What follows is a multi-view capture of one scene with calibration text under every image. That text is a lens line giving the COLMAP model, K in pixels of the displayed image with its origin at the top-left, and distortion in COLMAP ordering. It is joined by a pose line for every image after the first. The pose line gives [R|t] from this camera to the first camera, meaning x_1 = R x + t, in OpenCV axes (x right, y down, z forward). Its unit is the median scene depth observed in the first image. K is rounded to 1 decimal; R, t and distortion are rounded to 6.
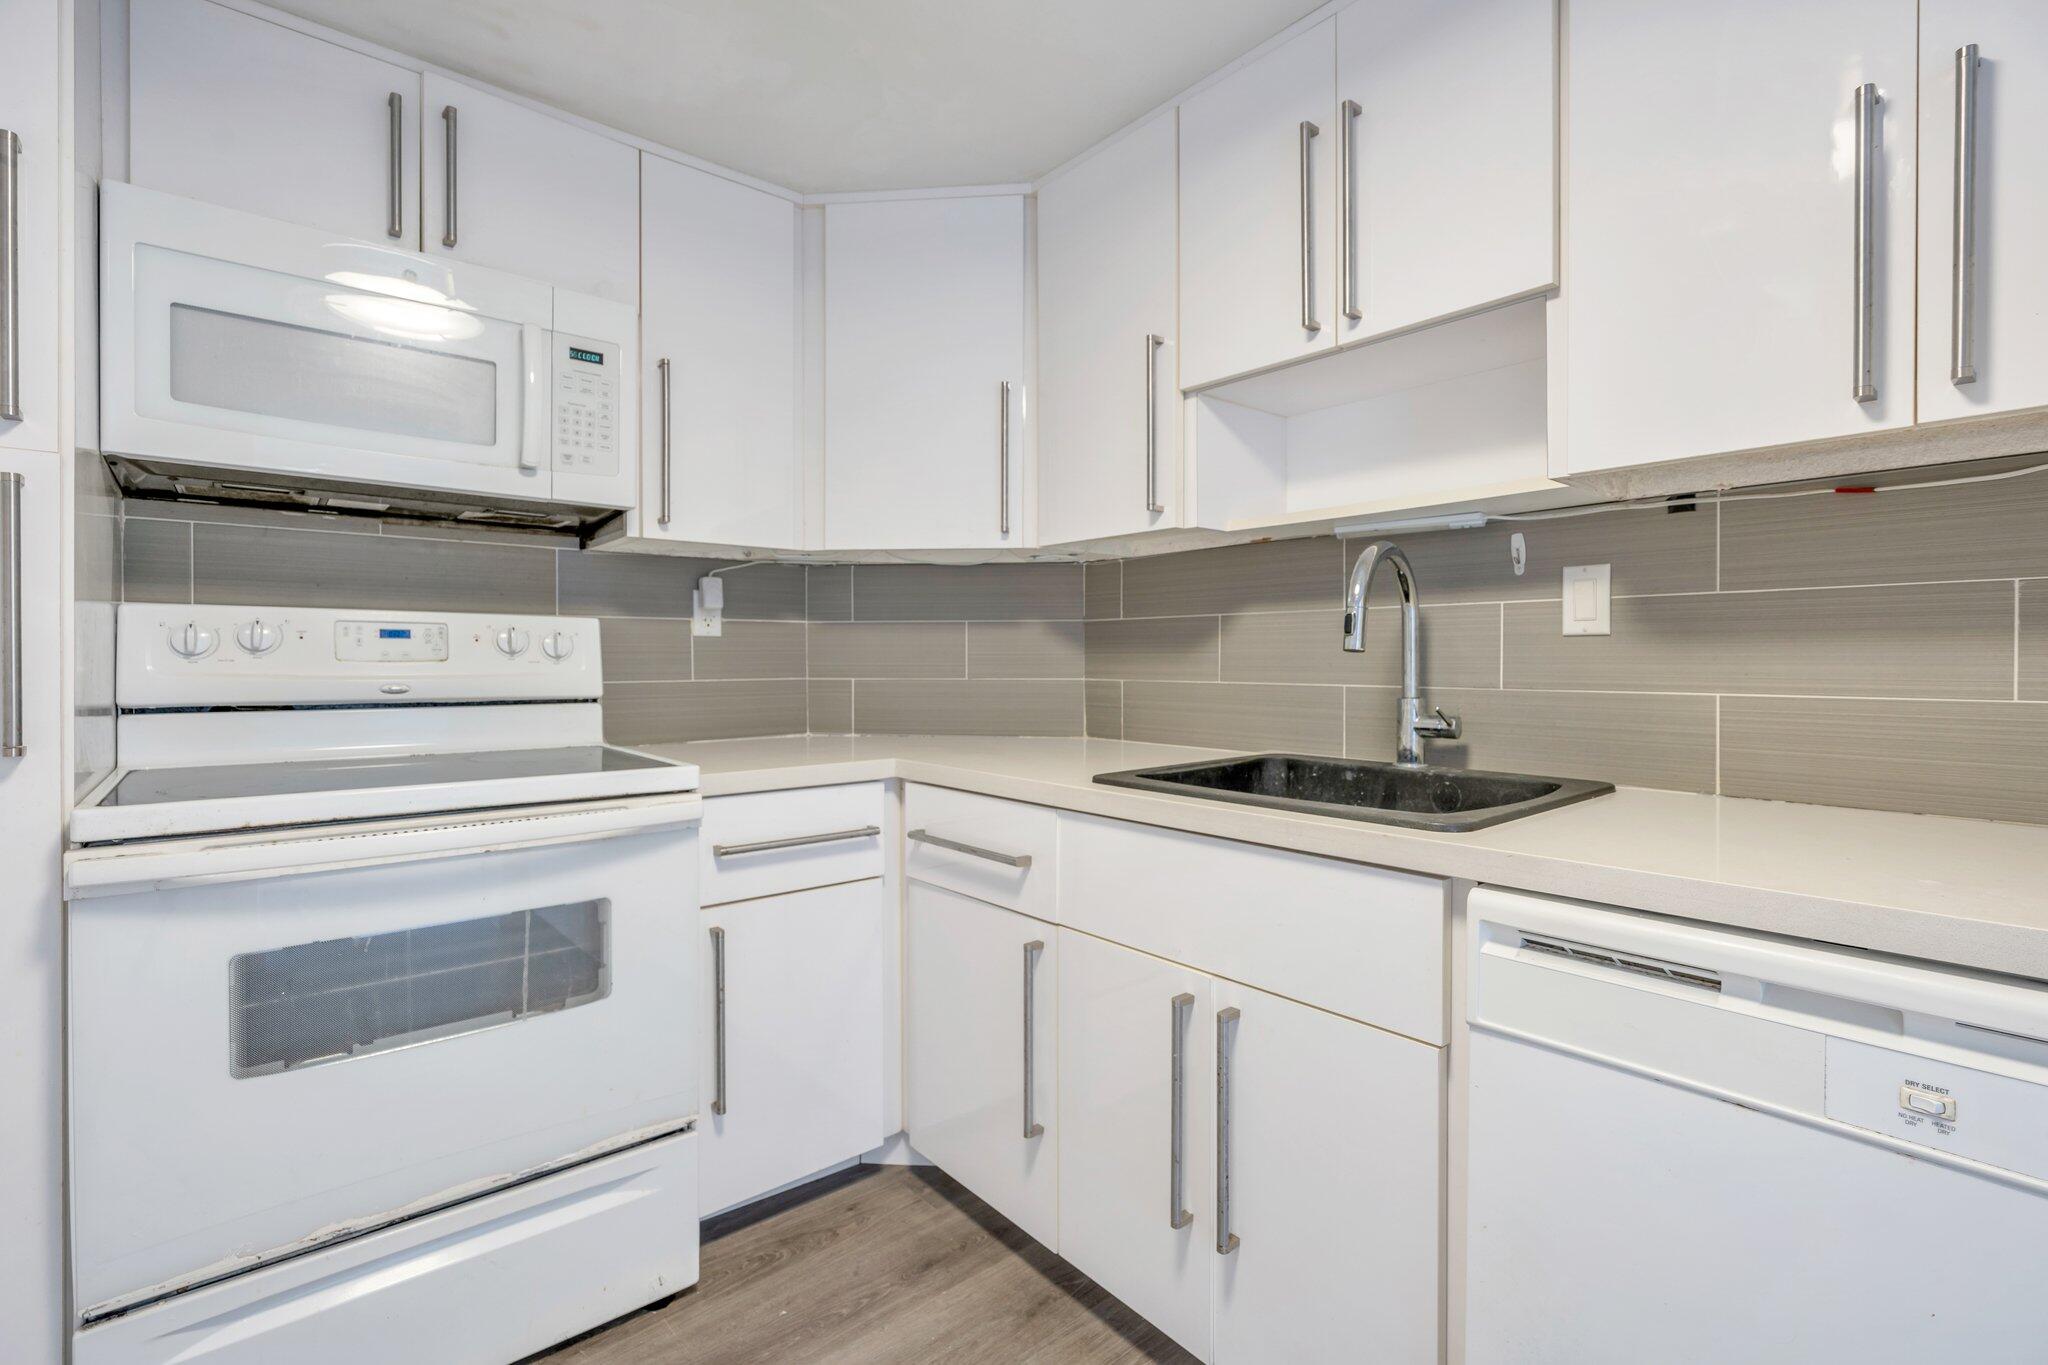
lens RADIAL K [[929.6, 0, 1026.1], [0, 929.6, 669.8], [0, 0, 1]] dist [-0.001998, 0.001200]
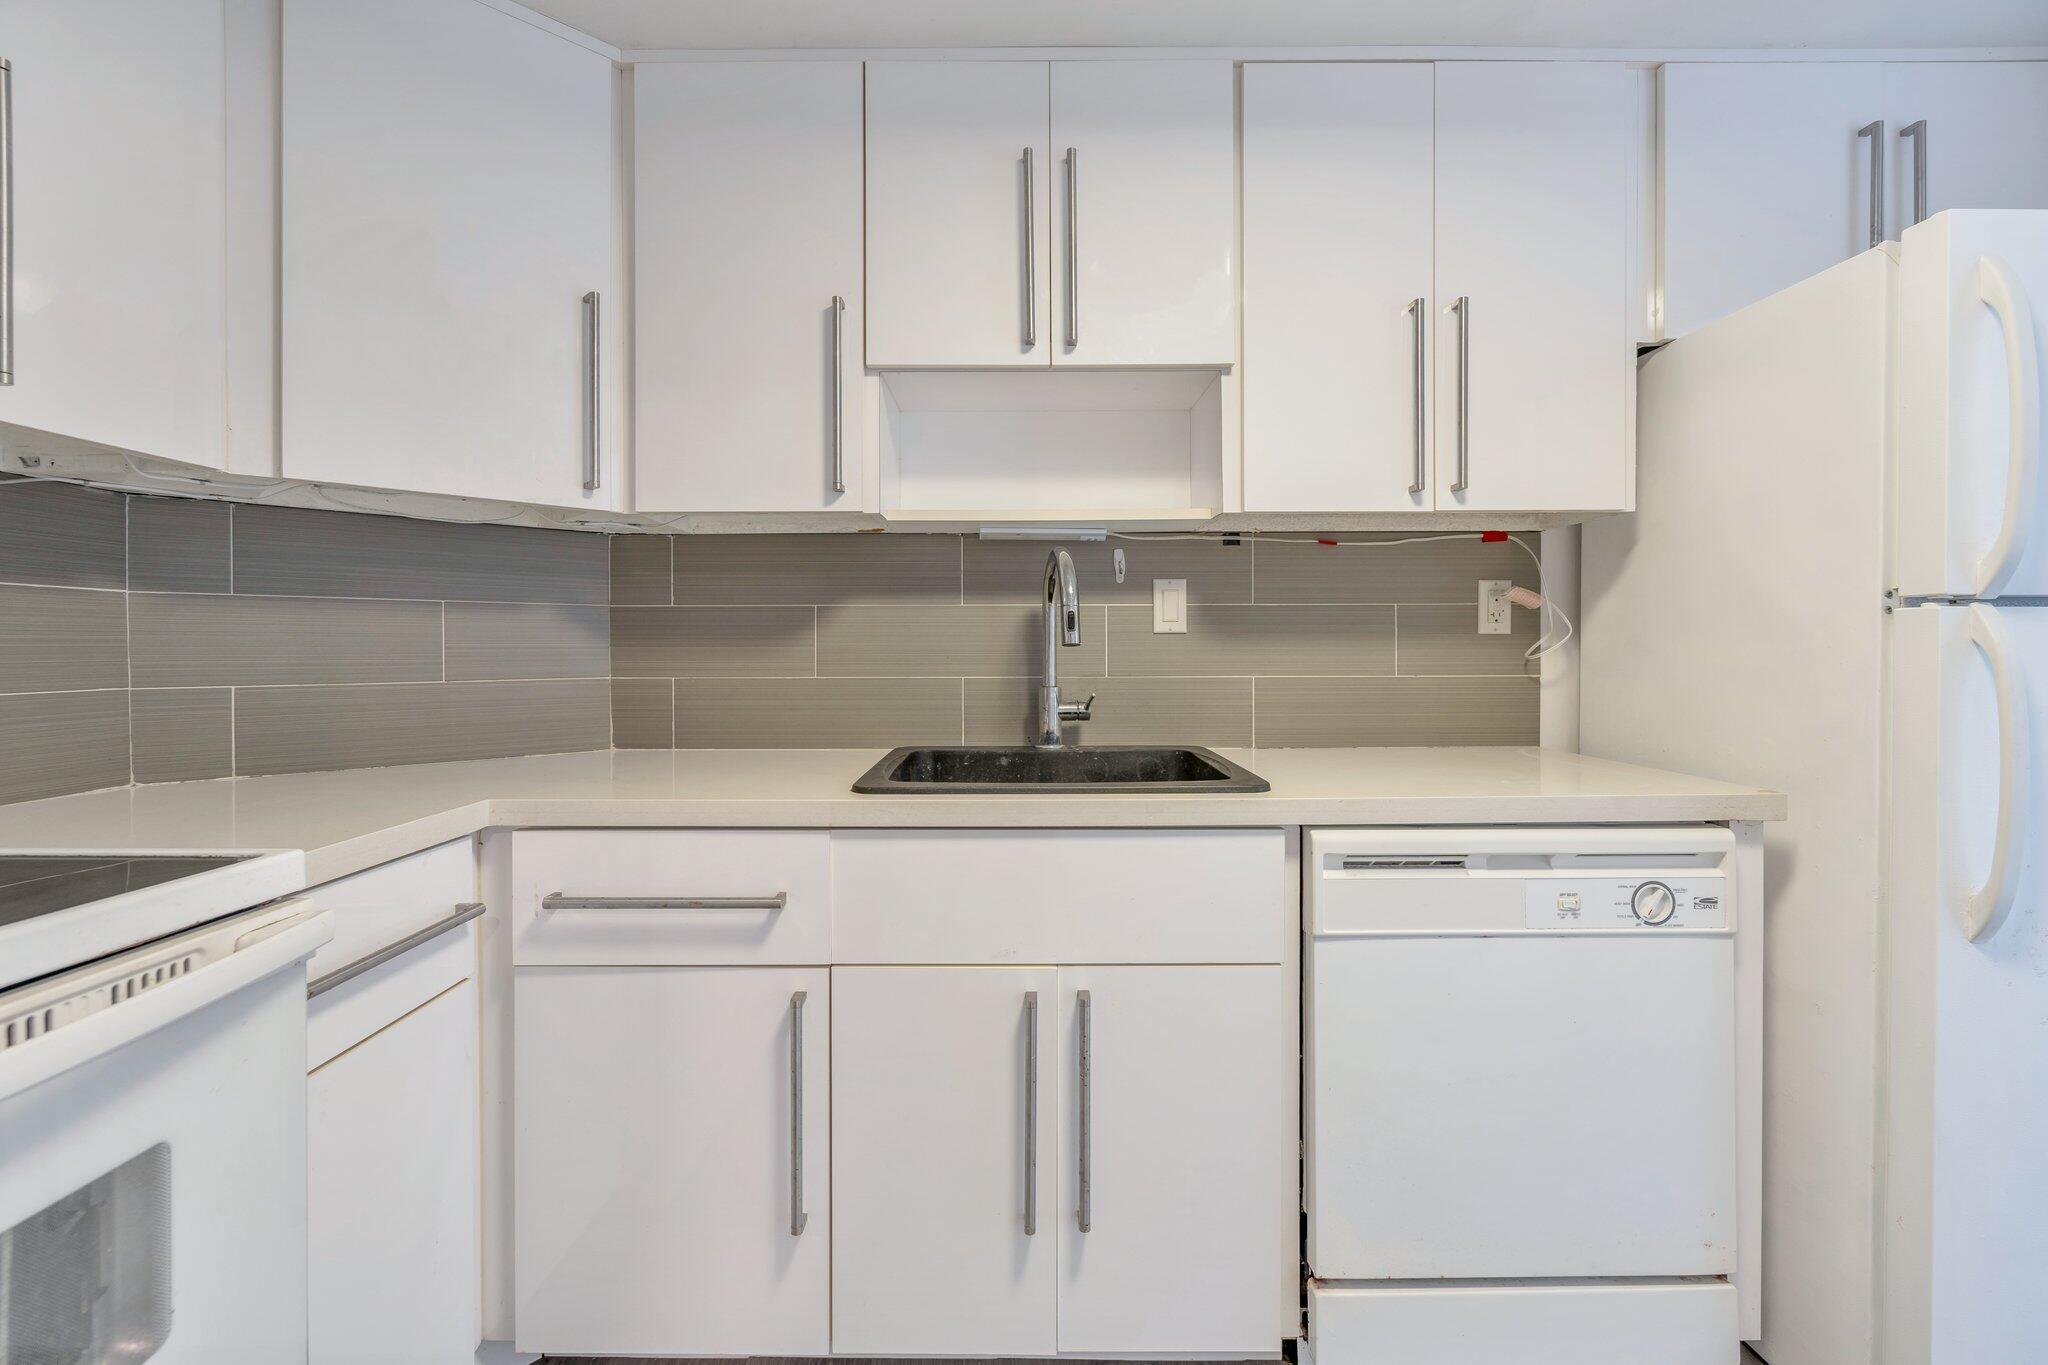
lens RADIAL K [[929.6, 0, 997.9], [0, 929.6, 654.8], [0, 0, 1]] dist [-0.001998, 0.001200]
pose [[0.648964, -0.004812, 0.760804, -0.480222], [0.011573, 0.999927, -0.003547, -0.004999], [-0.760731, 0.011106, 0.648972, 0.307999]]
